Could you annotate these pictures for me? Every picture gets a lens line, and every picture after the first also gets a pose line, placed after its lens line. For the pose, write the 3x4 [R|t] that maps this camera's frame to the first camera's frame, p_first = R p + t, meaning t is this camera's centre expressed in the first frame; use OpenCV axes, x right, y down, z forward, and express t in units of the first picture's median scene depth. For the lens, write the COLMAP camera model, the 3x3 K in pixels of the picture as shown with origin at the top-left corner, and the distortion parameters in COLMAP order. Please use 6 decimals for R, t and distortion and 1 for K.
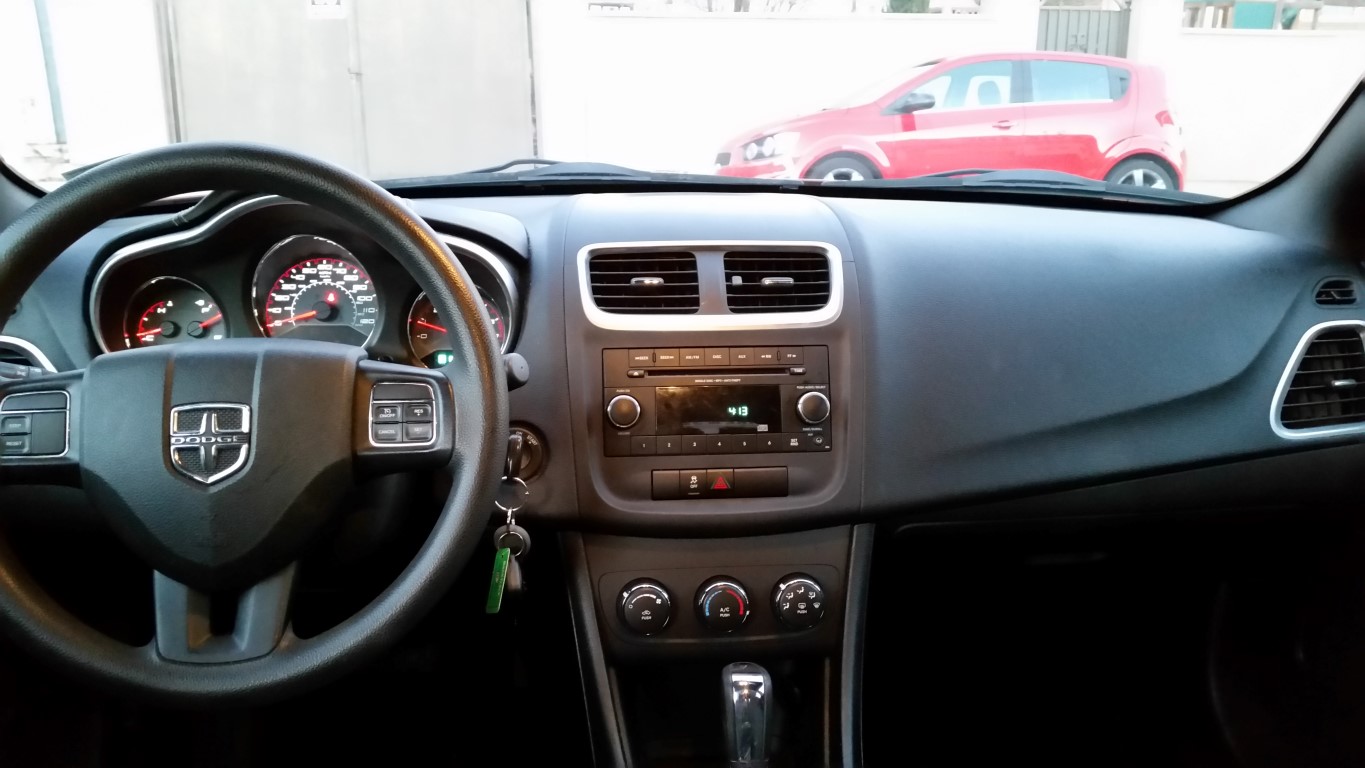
lens RADIAL K [[1100.1, 0, 671.8], [0, 1100.1, 389.1], [0, 0, 1]] dist [0.096842, -0.179788]
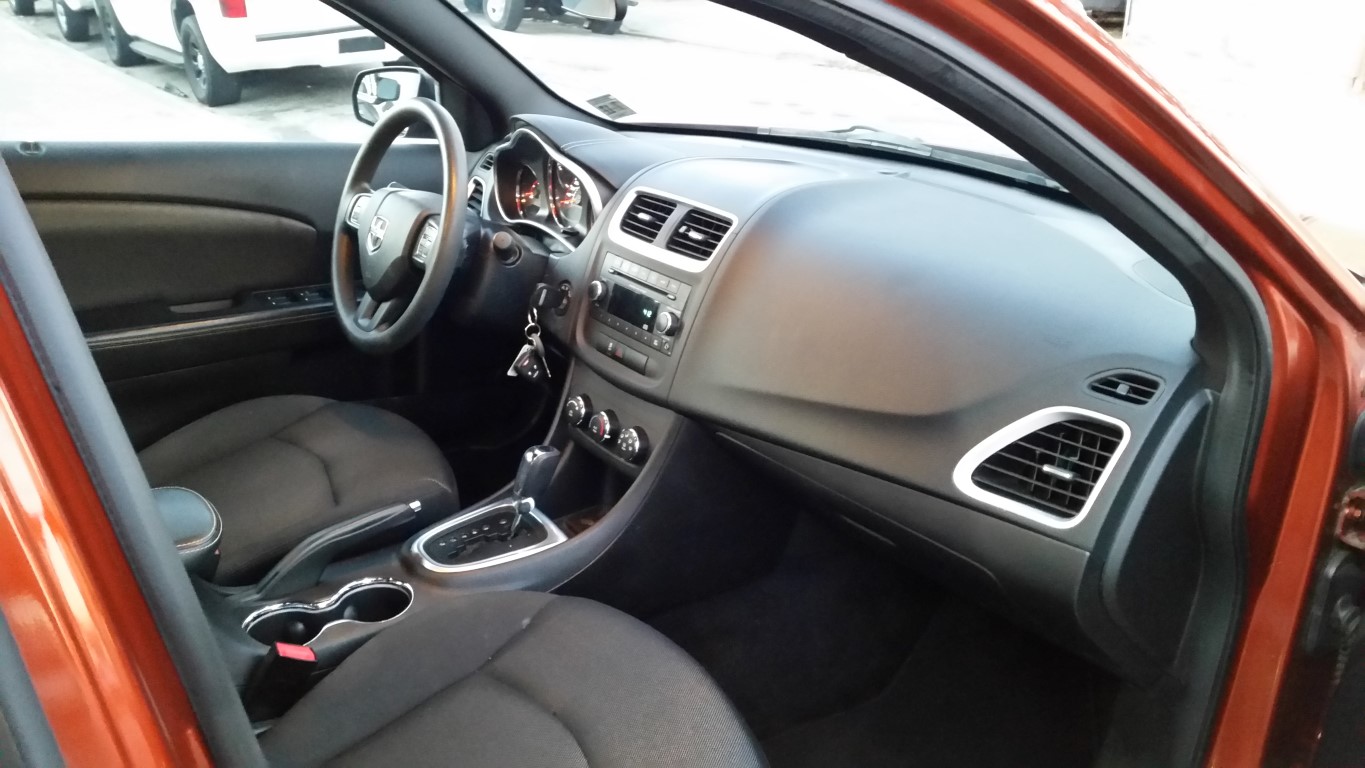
lens RADIAL K [[1100.1, 0, 682.8], [0, 1100.1, 386.5], [0, 0, 1]] dist [0.096842, -0.179788]
pose [[0.507834, 0.318448, -0.800435, 1.278482], [-0.254931, 0.943102, 0.213467, -0.211535], [0.822870, 0.095650, 0.560122, 0.212708]]
